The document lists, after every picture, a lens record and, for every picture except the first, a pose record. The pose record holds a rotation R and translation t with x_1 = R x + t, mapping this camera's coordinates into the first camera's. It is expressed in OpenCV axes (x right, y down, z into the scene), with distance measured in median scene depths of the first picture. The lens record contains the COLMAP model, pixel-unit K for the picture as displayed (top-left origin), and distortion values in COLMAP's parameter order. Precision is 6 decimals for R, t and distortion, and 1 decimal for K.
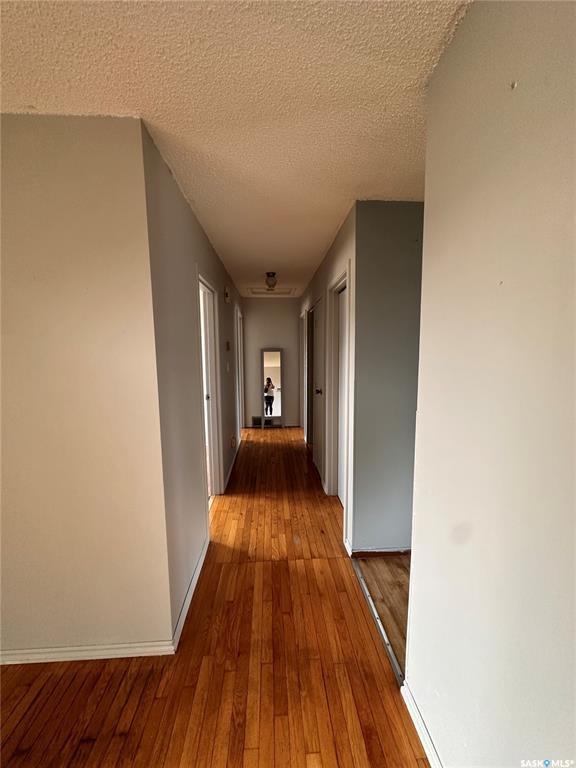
lens RADIAL K [[305.3, 0, 288.2], [0, 305.3, 383.1], [0, 0, 1]] dist [-0.007009, 0.000561]
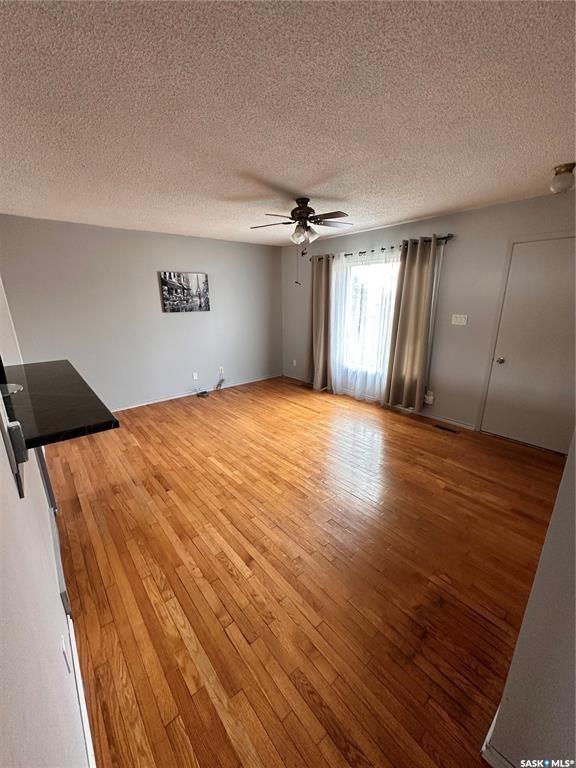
lens RADIAL K [[305.3, 0, 284.7], [0, 305.3, 383.1], [0, 0, 1]] dist [-0.007009, 0.000561]
pose [[-0.804854, 0.174325, -0.567292, 0.302453], [-0.057868, 0.928279, 0.367354, -0.187255], [0.590645, 0.328495, -0.737041, 1.179549]]
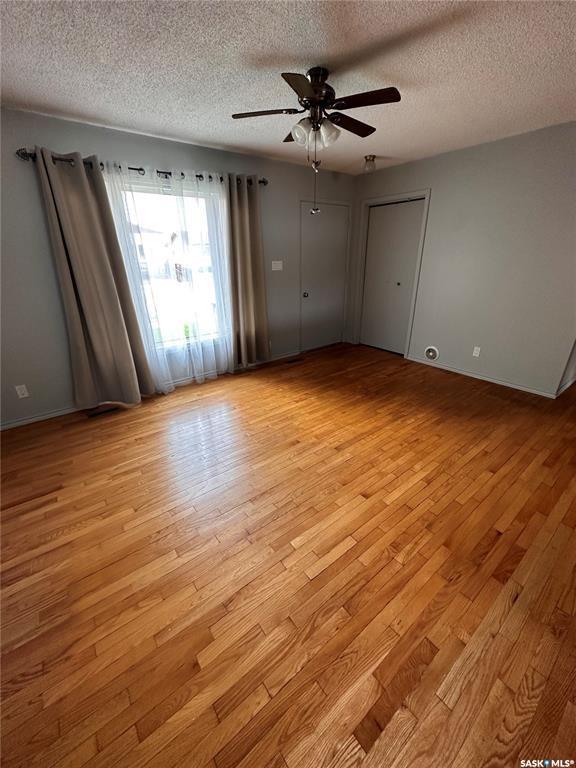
lens RADIAL K [[305.3, 0, 288.2], [0, 305.3, 384.2], [0, 0, 1]] dist [-0.007009, 0.000561]
pose [[0.565374, 0.319650, -0.760379, 0.179975], [-0.085891, 0.939660, 0.331154, 0.311676], [0.820351, -0.121916, 0.558714, -1.999520]]
